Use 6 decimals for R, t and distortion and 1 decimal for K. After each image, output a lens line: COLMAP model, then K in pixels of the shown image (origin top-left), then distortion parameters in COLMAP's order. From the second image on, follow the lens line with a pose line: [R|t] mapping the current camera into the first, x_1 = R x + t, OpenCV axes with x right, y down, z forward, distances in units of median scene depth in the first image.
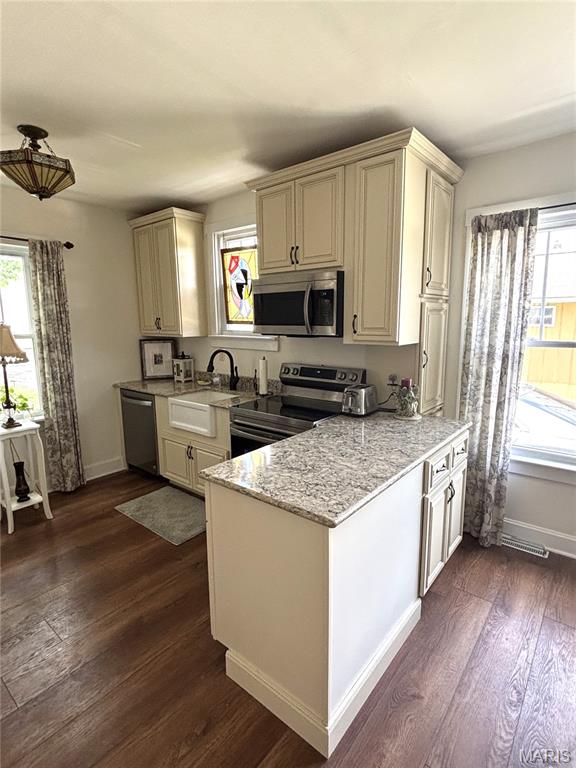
lens RADIAL K [[388.9, 0, 289.8], [0, 388.9, 383.1], [0, 0, 1]] dist [-0.000432, -0.003545]
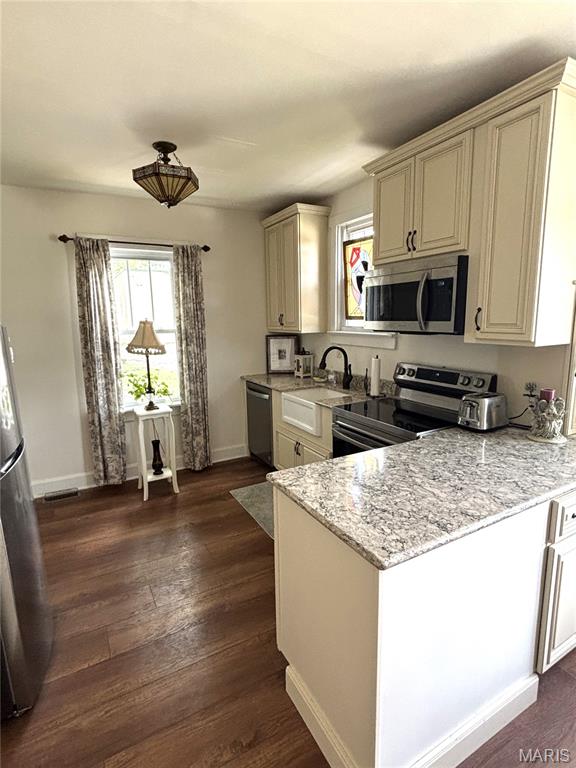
lens RADIAL K [[388.9, 0, 289.9], [0, 388.9, 382.8], [0, 0, 1]] dist [-0.000432, -0.003545]
pose [[0.930401, 0.055794, -0.362271, 0.087470], [-0.051920, 0.998442, 0.020429, -0.011295], [0.362846, -0.000198, 0.931849, 0.072852]]
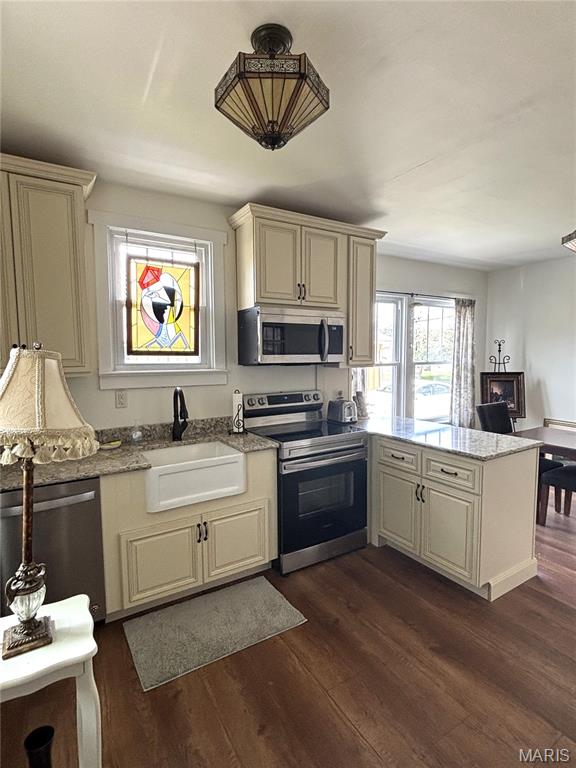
lens RADIAL K [[388.9, 0, 286.8], [0, 388.9, 379.3], [0, 0, 1]] dist [-0.000432, -0.003545]
pose [[0.331268, -0.061837, 0.941508, -0.989585], [0.152806, 0.988193, 0.011139, -0.095798], [-0.931081, 0.140178, 0.336806, 0.658772]]
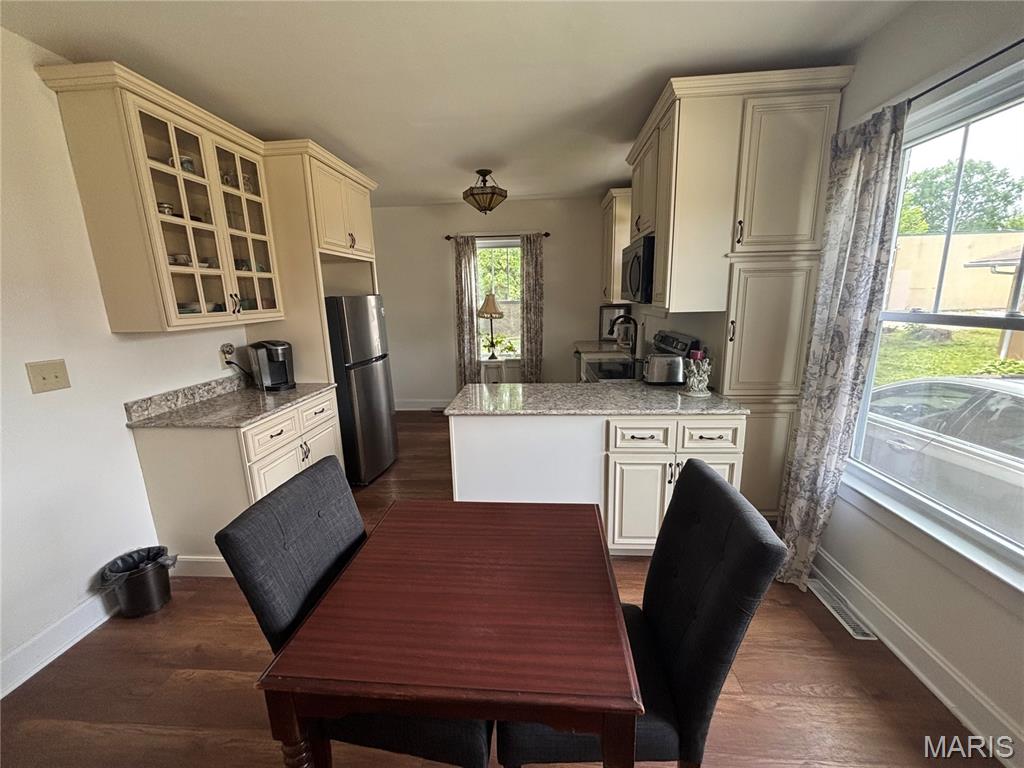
lens RADIAL K [[410.4, 0, 514.6], [0, 410.4, 382.7], [0, 0, 1]] dist [0.015373, -0.000771]
pose [[0.585455, 0.165034, -0.793729, 0.720068], [-0.116424, 0.986028, 0.119142, -0.001616], [0.802302, 0.022657, 0.596489, 0.075270]]
